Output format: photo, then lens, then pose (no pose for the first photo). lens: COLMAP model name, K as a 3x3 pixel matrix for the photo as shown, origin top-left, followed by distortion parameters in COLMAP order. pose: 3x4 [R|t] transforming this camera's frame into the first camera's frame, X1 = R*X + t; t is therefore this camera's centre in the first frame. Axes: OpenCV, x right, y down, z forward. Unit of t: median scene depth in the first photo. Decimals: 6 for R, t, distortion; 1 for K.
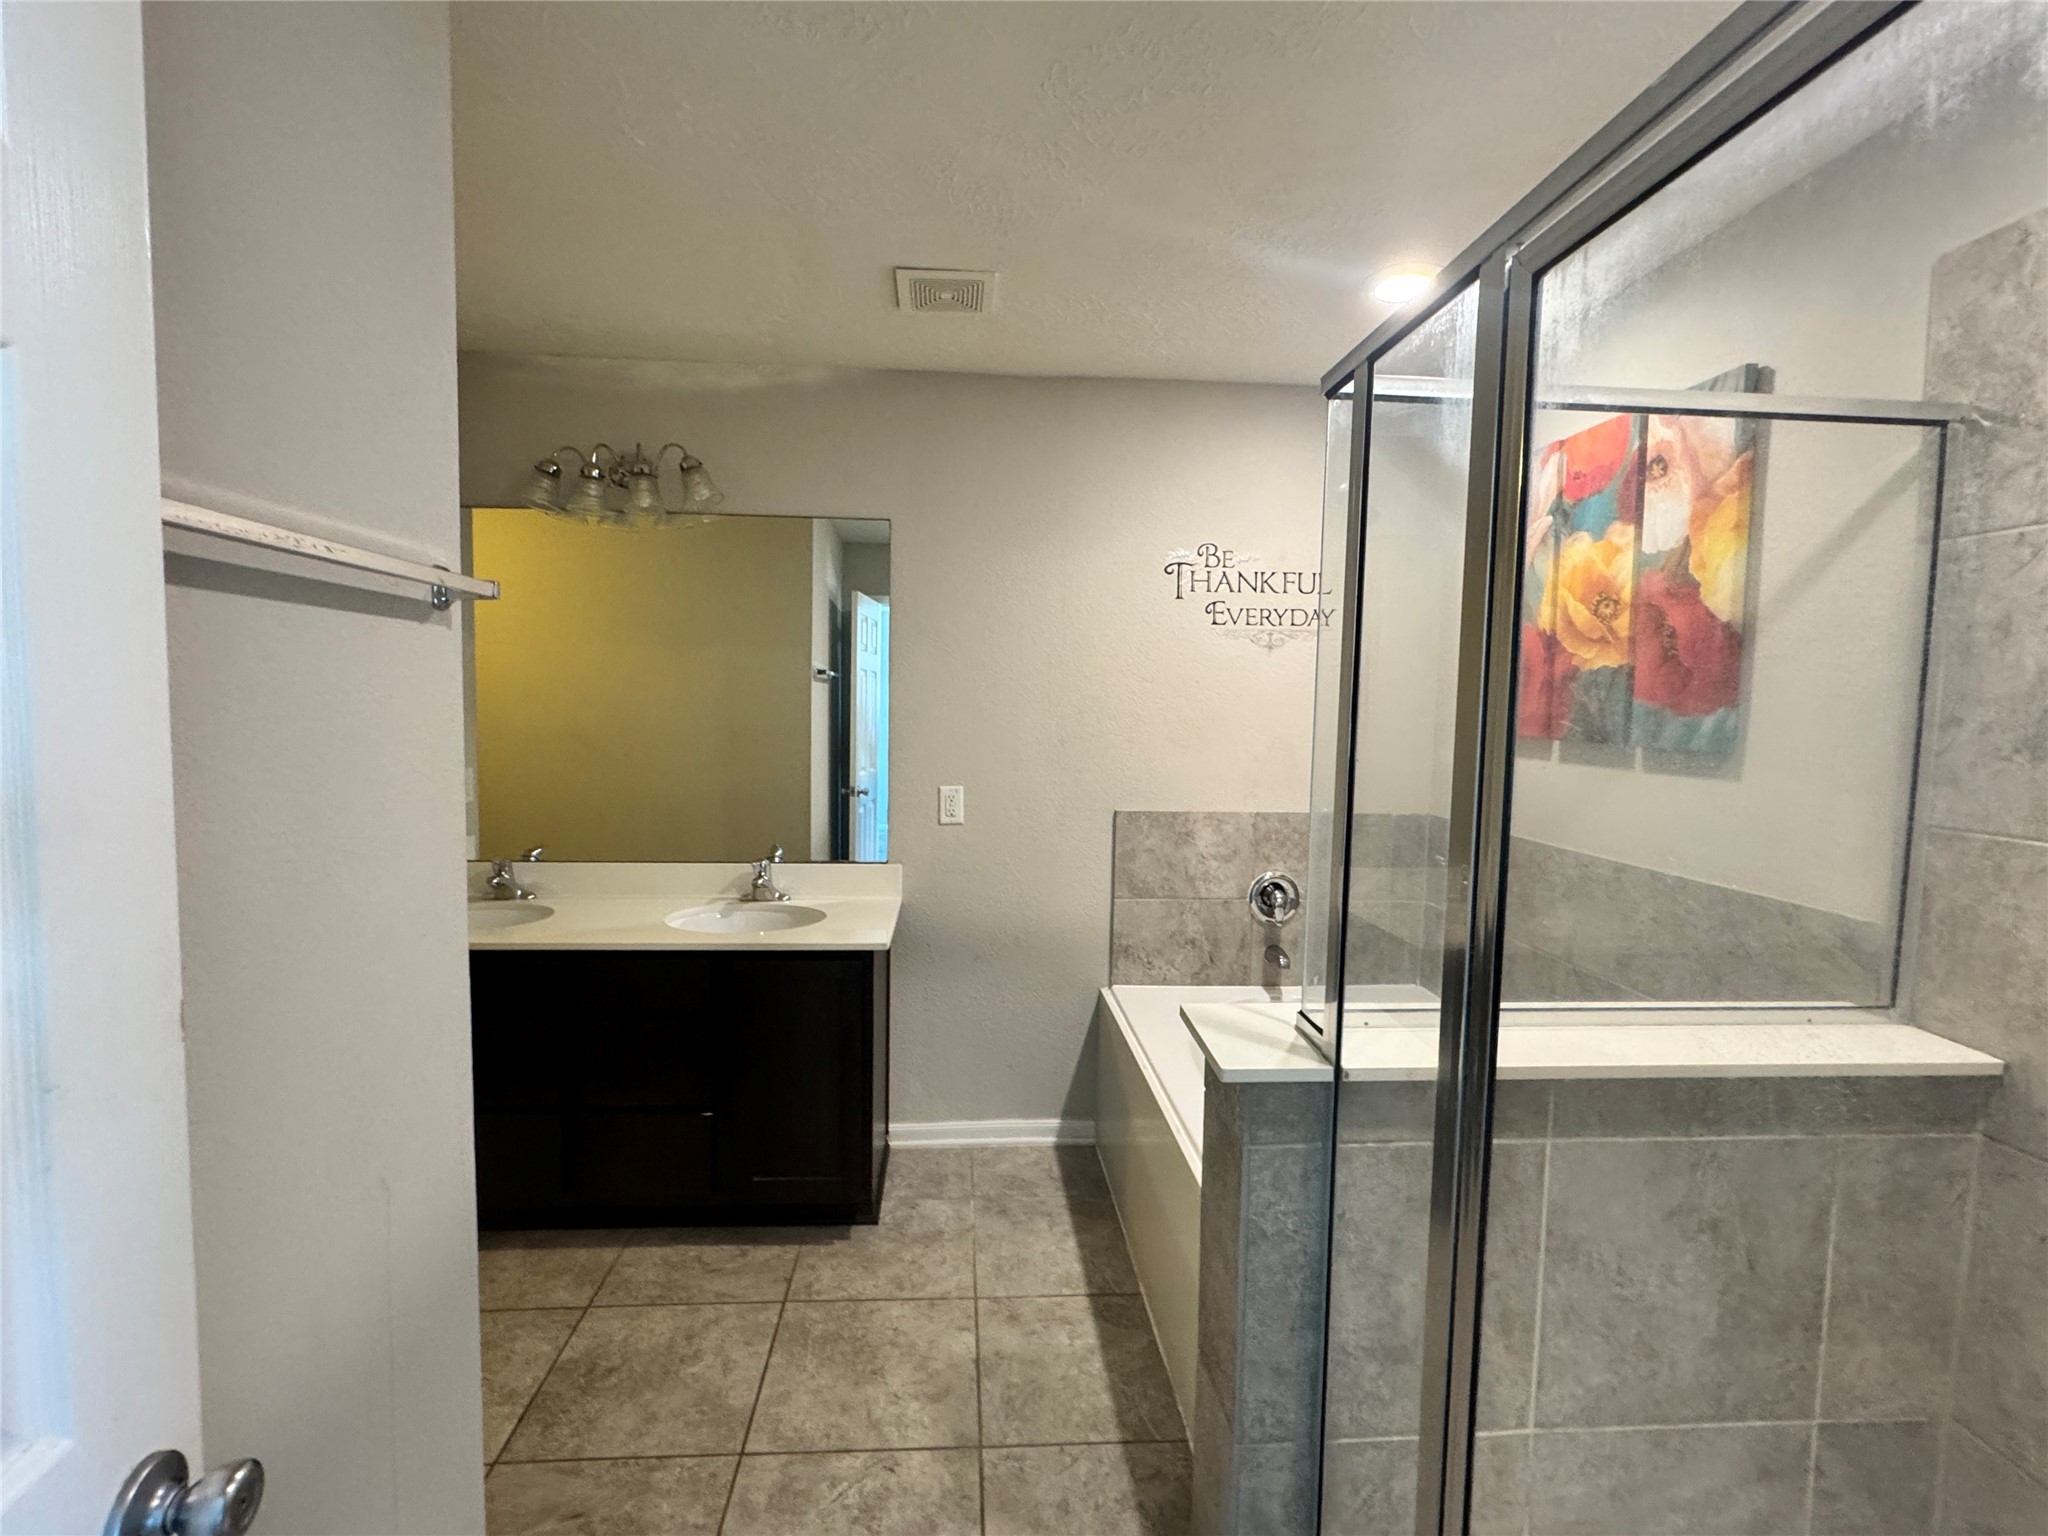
lens RADIAL K [[947.4, 0, 1021.1], [0, 947.4, 770.3], [0, 0, 1]] dist [-0.001931, -0.000819]
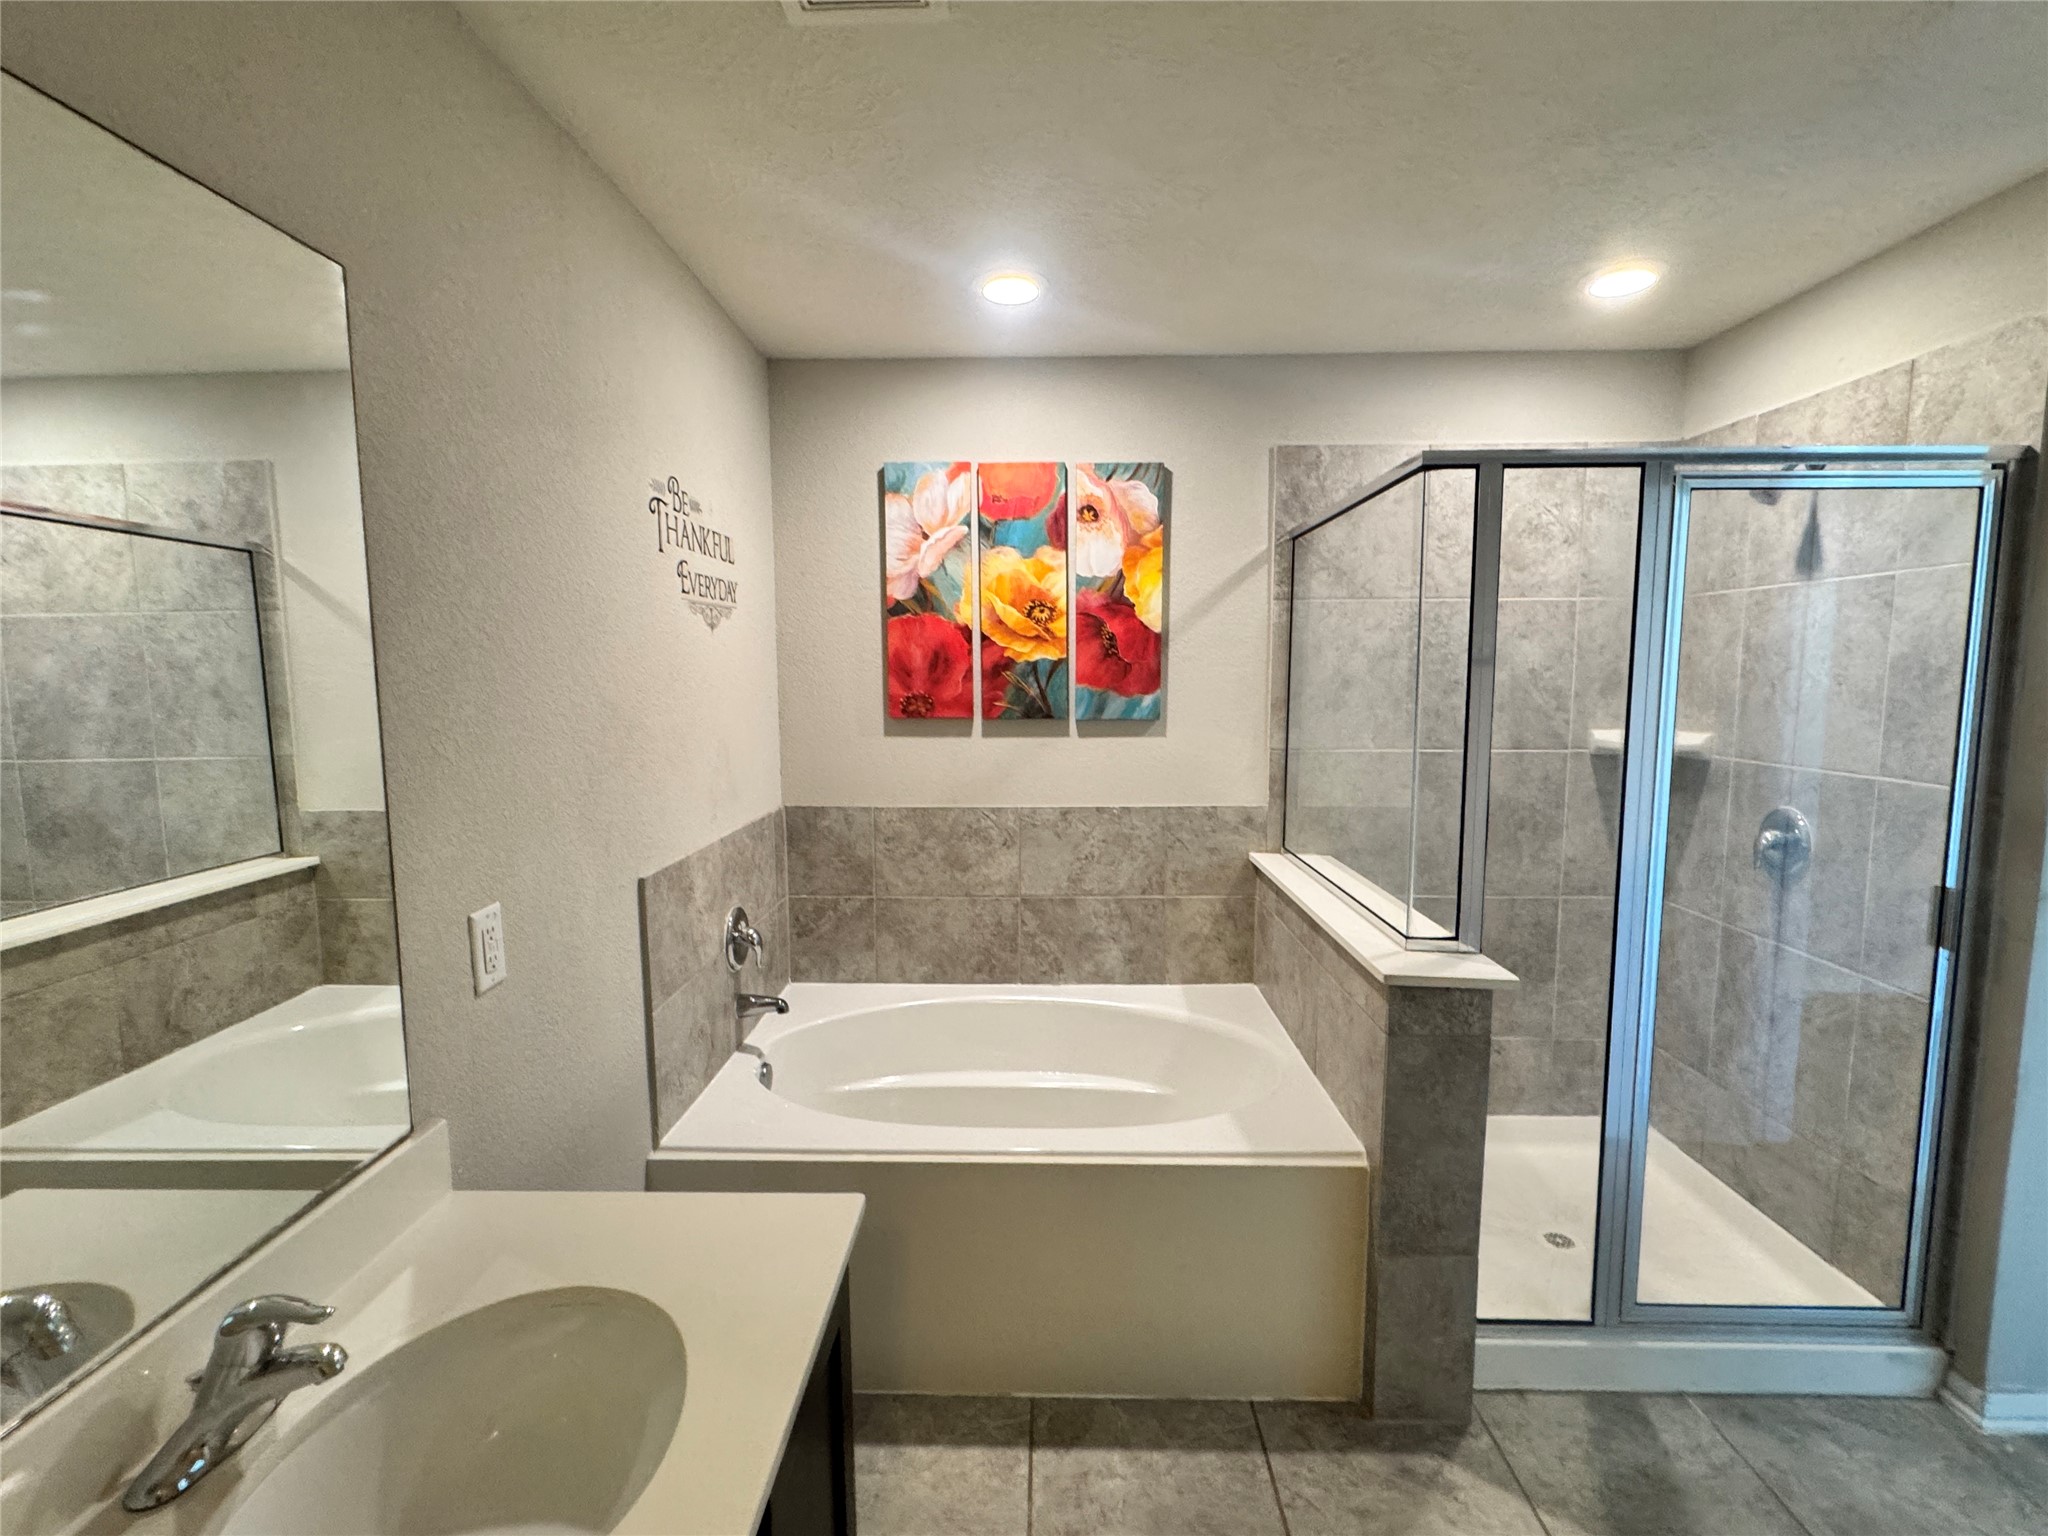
lens RADIAL K [[947.4, 0, 1023.6], [0, 947.4, 767.1], [0, 0, 1]] dist [-0.001931, -0.000819]
pose [[0.089447, -0.119858, 0.988753, -0.702902], [0.080182, 0.990377, 0.112802, -0.116839], [-0.992759, 0.069191, 0.098197, 0.955752]]
